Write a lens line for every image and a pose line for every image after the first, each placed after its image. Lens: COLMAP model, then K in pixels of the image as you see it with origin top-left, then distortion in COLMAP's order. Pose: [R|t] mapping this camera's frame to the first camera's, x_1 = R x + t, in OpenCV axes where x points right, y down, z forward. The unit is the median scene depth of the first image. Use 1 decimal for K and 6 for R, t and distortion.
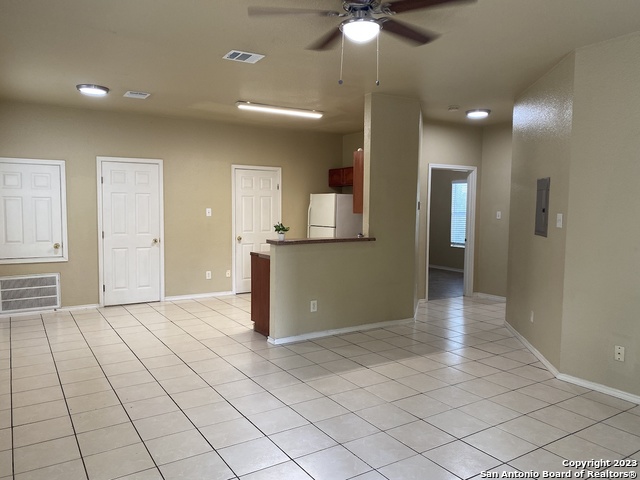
lens RADIAL K [[486.3, 0, 319.9], [0, 486.3, 240.5], [0, 0, 1]] dist [0.011126, -0.004565]
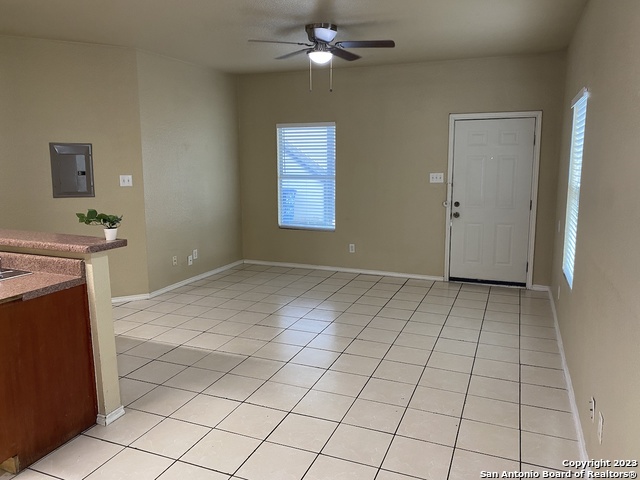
lens RADIAL K [[486.3, 0, 316.1], [0, 486.3, 236.5], [0, 0, 1]] dist [0.011126, -0.004565]
pose [[-0.567355, -0.142527, 0.811045, -0.816591], [0.056853, 0.975778, 0.211246, -0.137837], [-0.821508, 0.165962, -0.545510, 1.289698]]
